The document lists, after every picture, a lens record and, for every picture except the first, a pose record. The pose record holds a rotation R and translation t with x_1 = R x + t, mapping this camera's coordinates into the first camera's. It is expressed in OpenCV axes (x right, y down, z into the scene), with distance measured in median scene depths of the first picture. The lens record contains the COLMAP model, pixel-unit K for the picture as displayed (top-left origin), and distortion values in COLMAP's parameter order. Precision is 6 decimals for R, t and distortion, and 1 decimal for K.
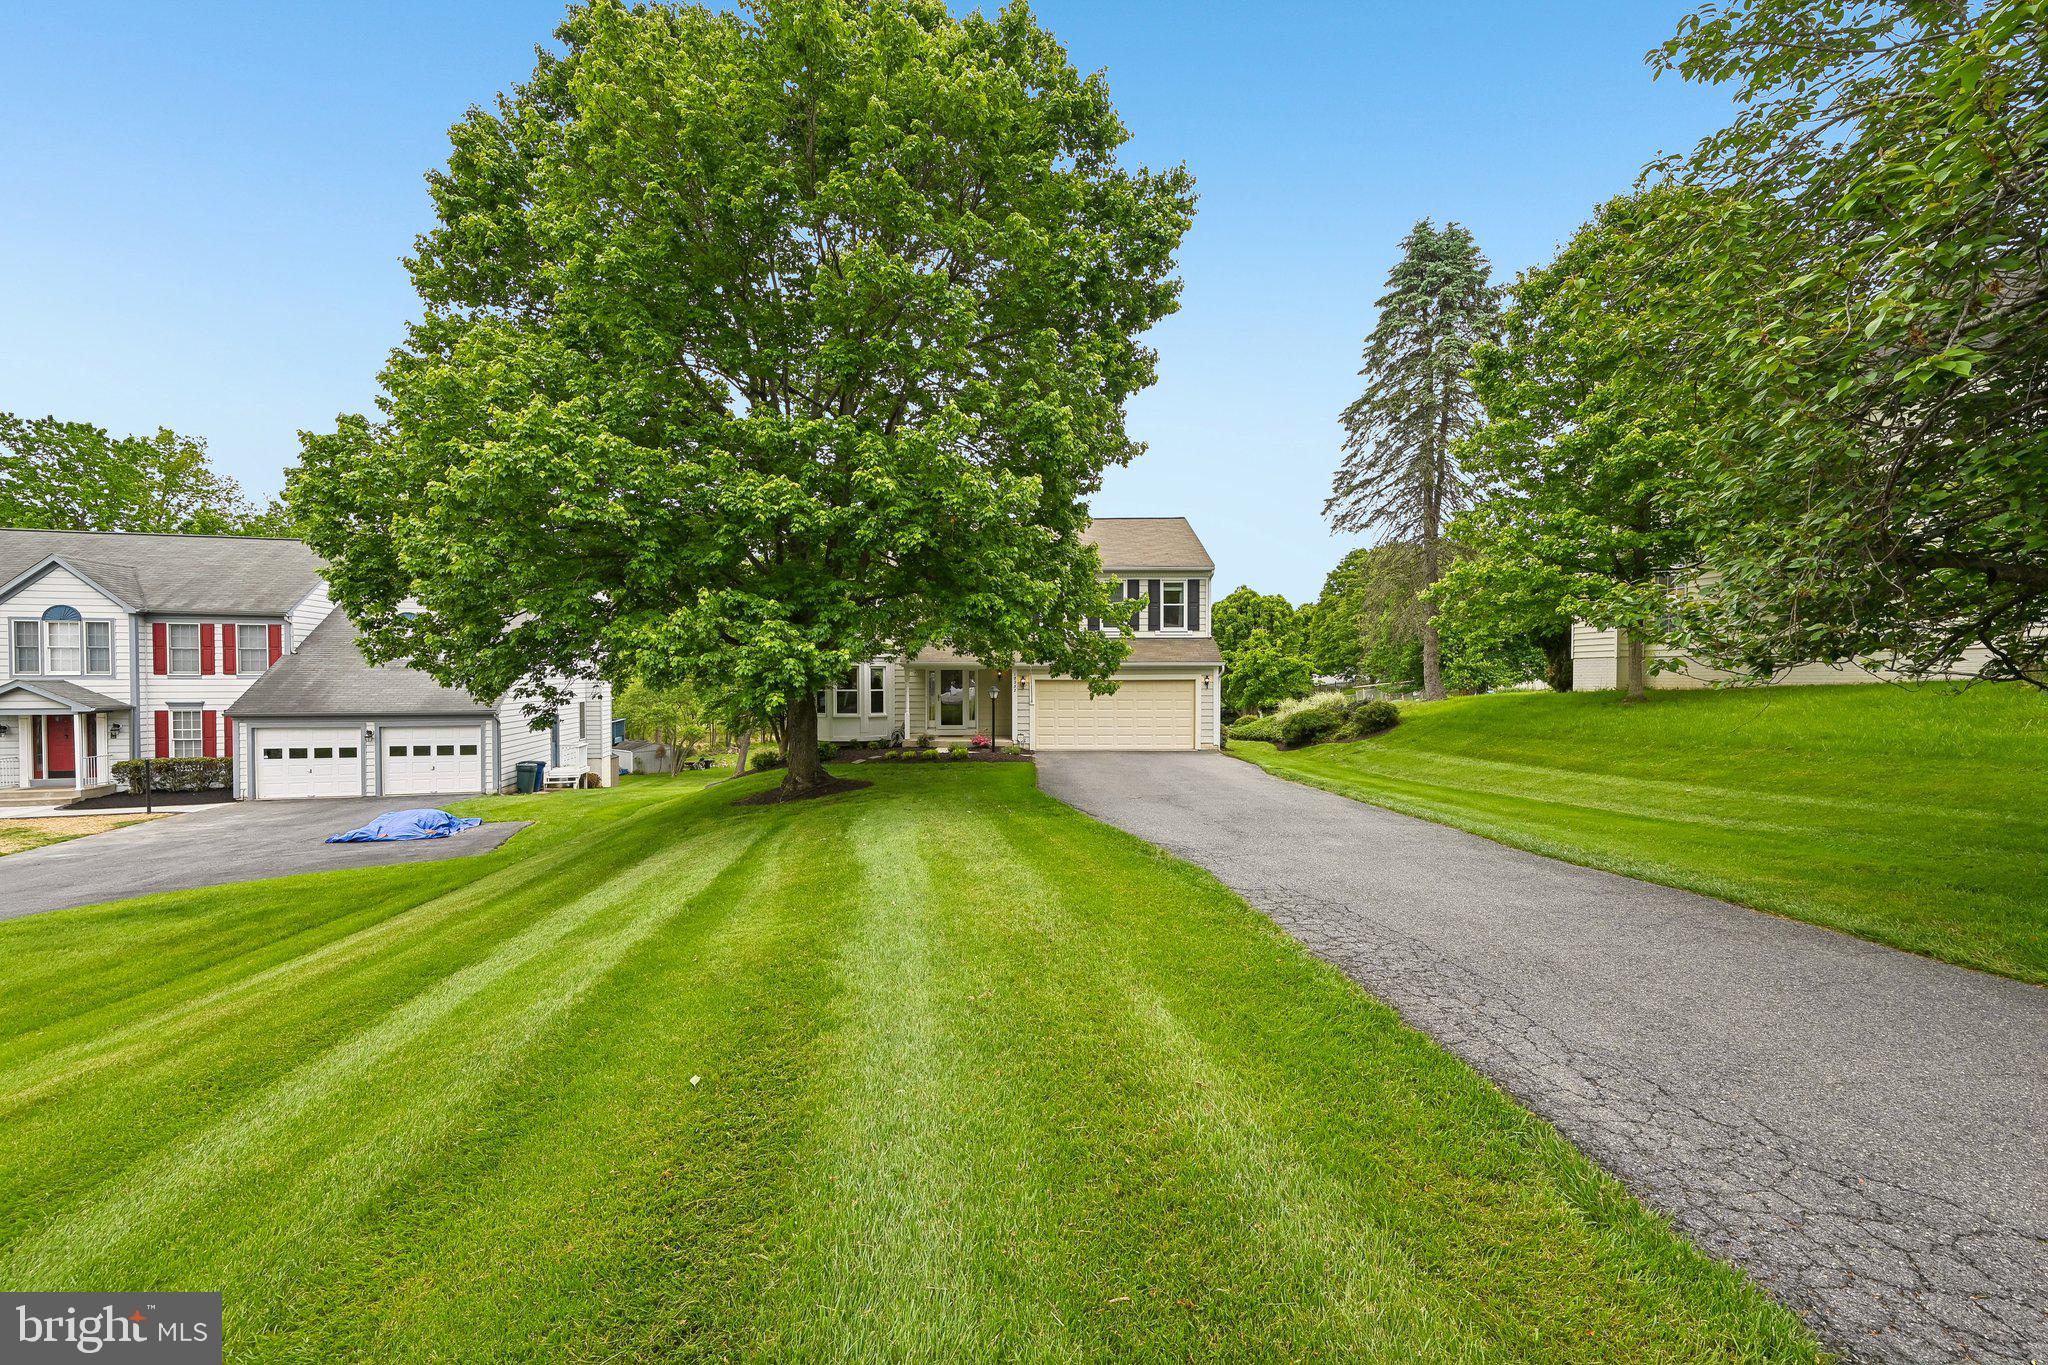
lens RADIAL K [[797.1, 0, 1024.0], [0, 797.1, 682.5], [0, 0, 1]] dist [0.000101, -0.000003]
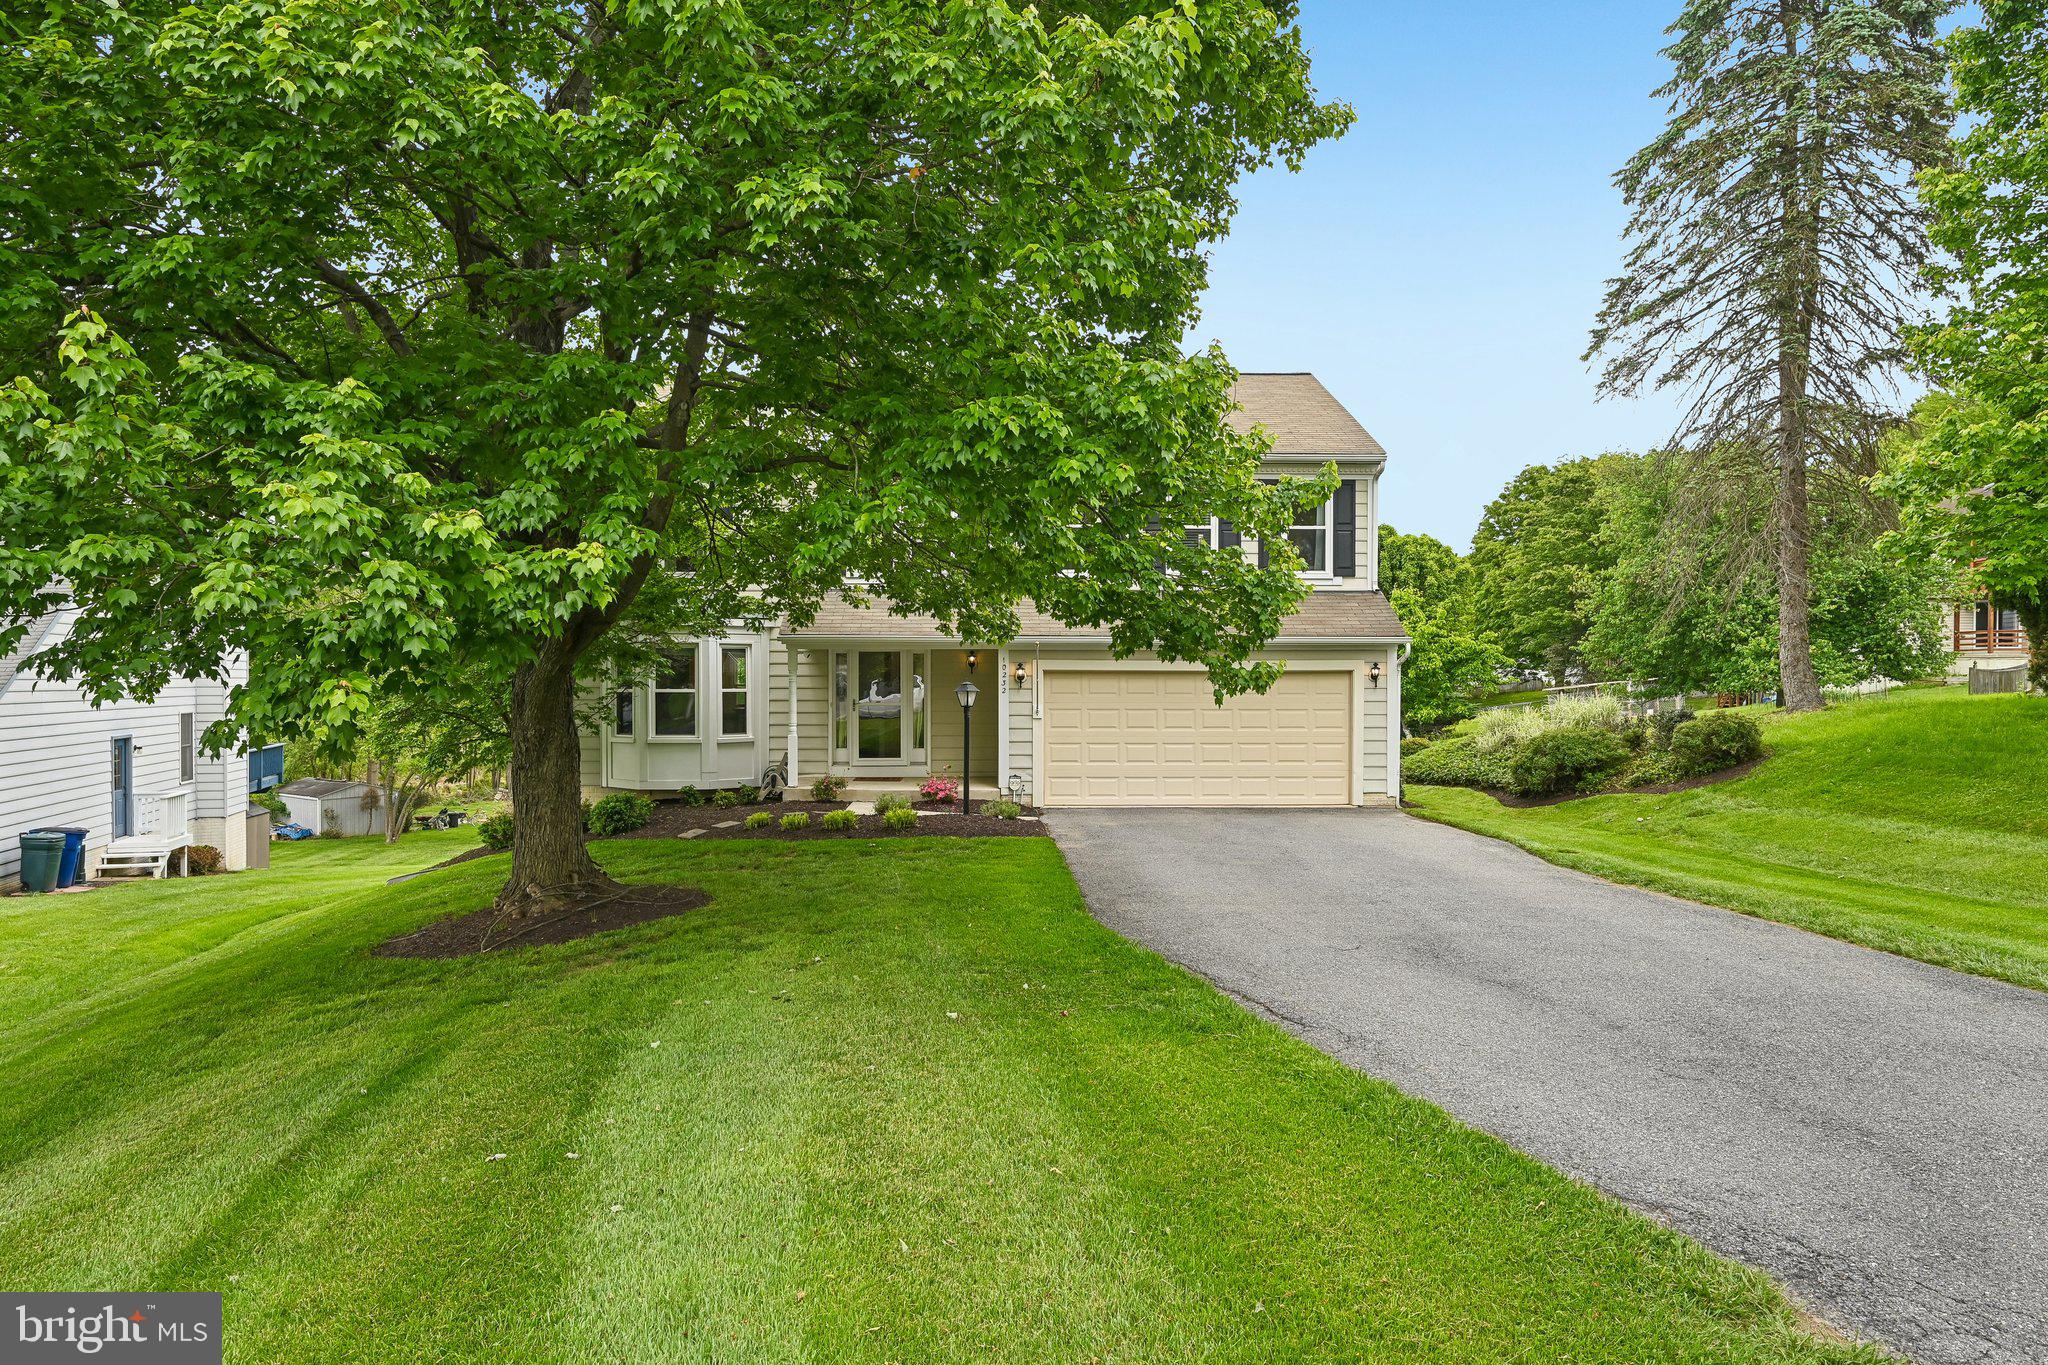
lens RADIAL K [[1197.4, 0, 1024.0], [0, 1197.4, 682.5], [0, 0, 1]] dist [-0.000260, 0.000167]
pose [[0.999163, 0.001997, 0.040856, -0.029937], [-0.001886, 0.999994, -0.002759, 0.006790], [-0.040861, 0.002680, 0.999161, 0.228318]]
